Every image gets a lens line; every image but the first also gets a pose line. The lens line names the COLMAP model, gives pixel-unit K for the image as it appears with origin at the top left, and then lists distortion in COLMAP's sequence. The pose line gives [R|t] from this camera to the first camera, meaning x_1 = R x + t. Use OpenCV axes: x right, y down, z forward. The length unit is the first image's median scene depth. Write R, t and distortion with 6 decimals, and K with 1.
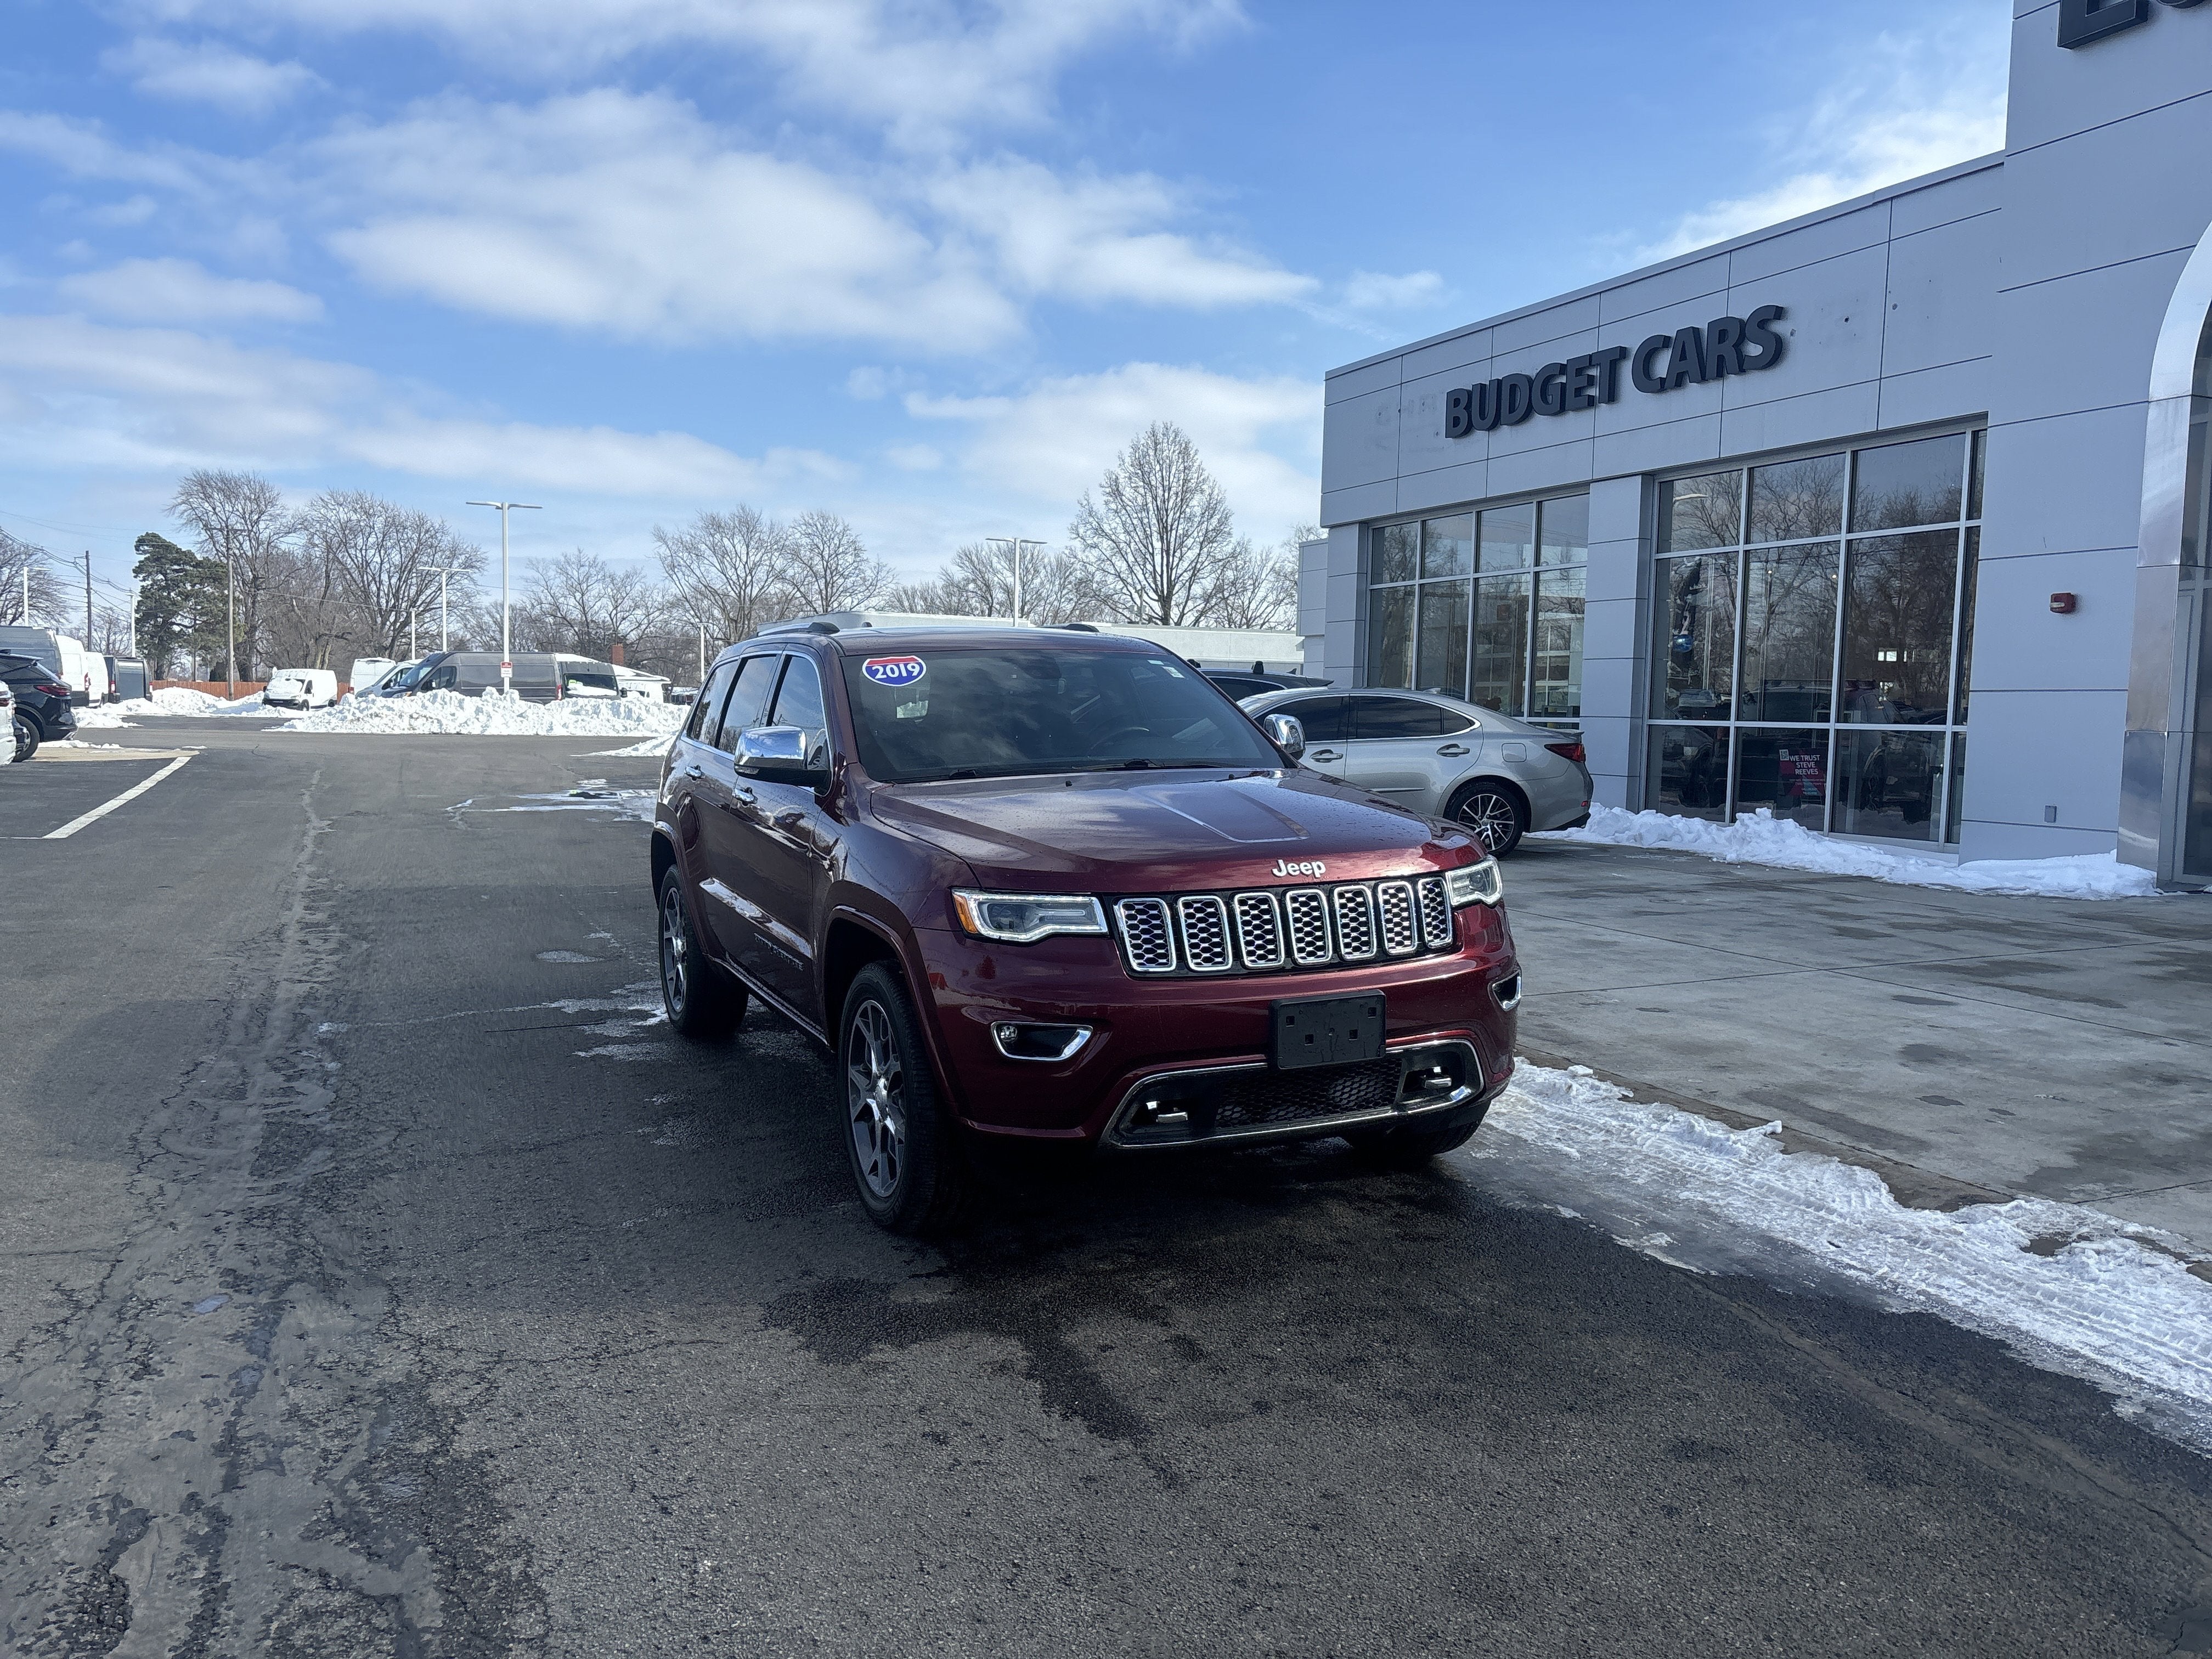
lens RADIAL K [[1668.0, 0, 1095.2], [0, 1668.0, 833.5], [0, 0, 1]] dist [0.044010, -0.043637]
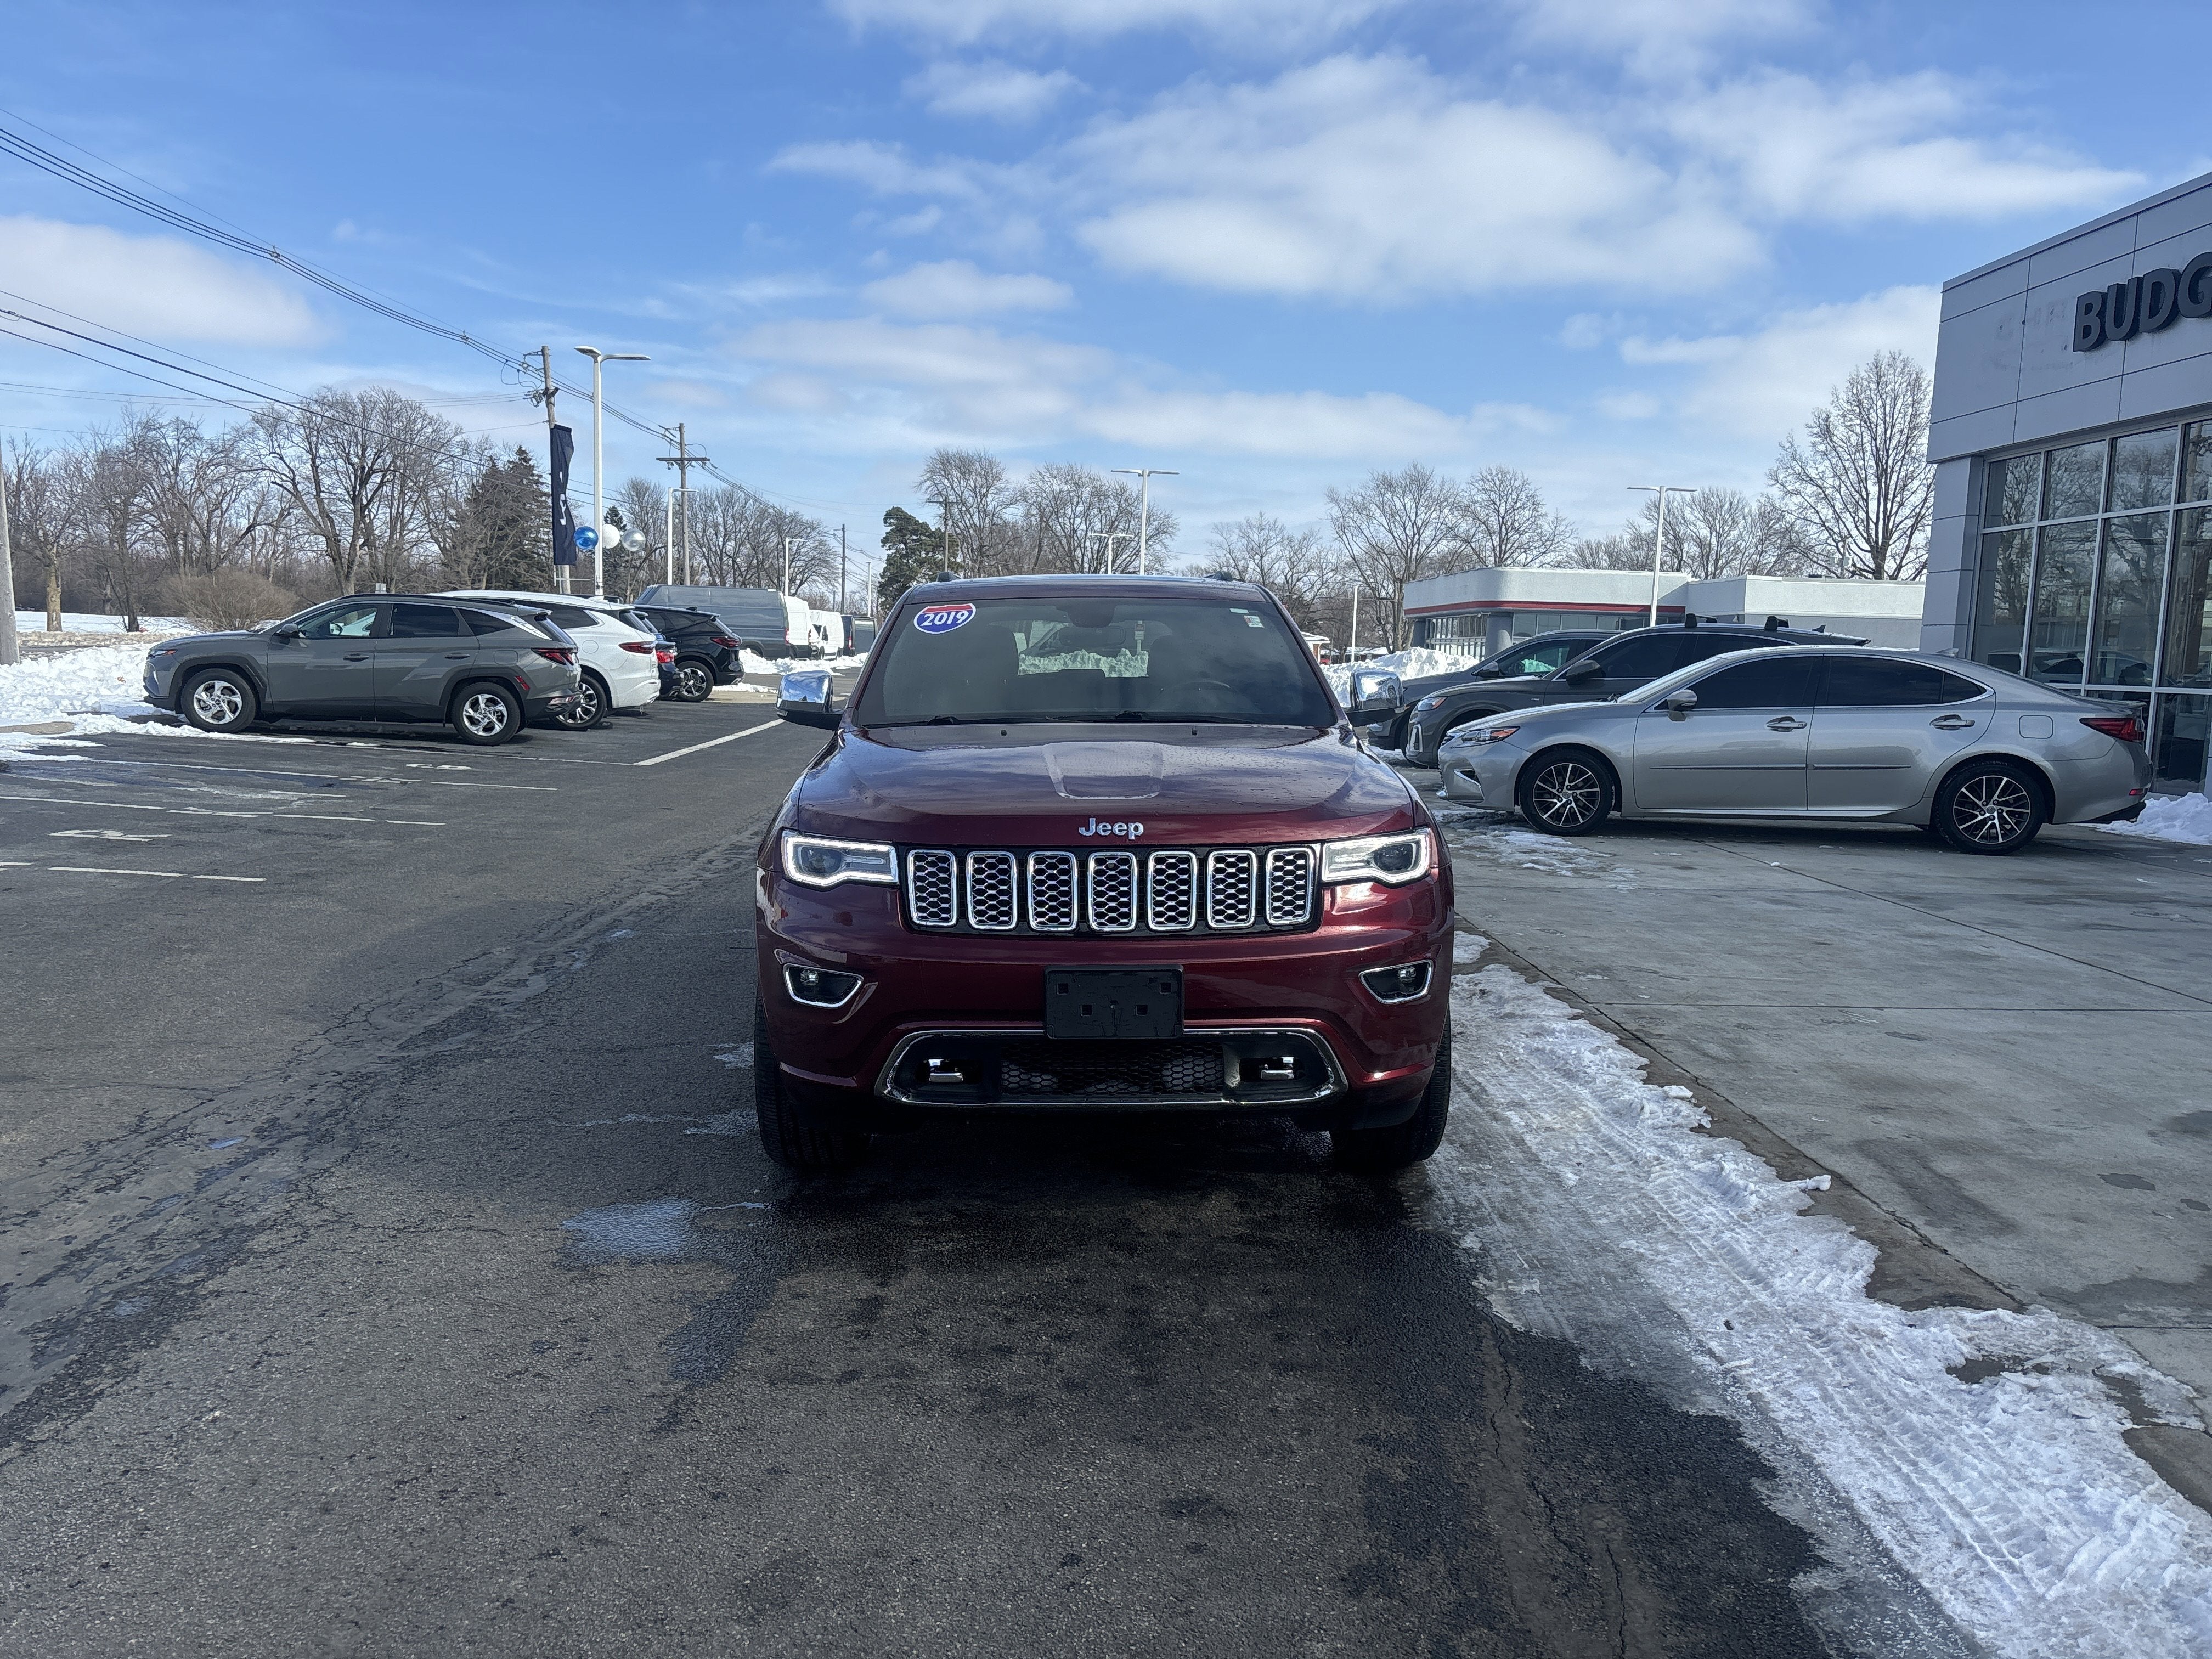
lens RADIAL K [[1668.0, 0, 1091.5], [0, 1668.0, 839.3], [0, 0, 1]] dist [0.044010, -0.043637]
pose [[0.919152, 0.054920, -0.390056, 0.420486], [-0.044343, 0.998365, 0.036077, -0.005158], [0.391399, -0.015864, 0.920084, 0.124032]]
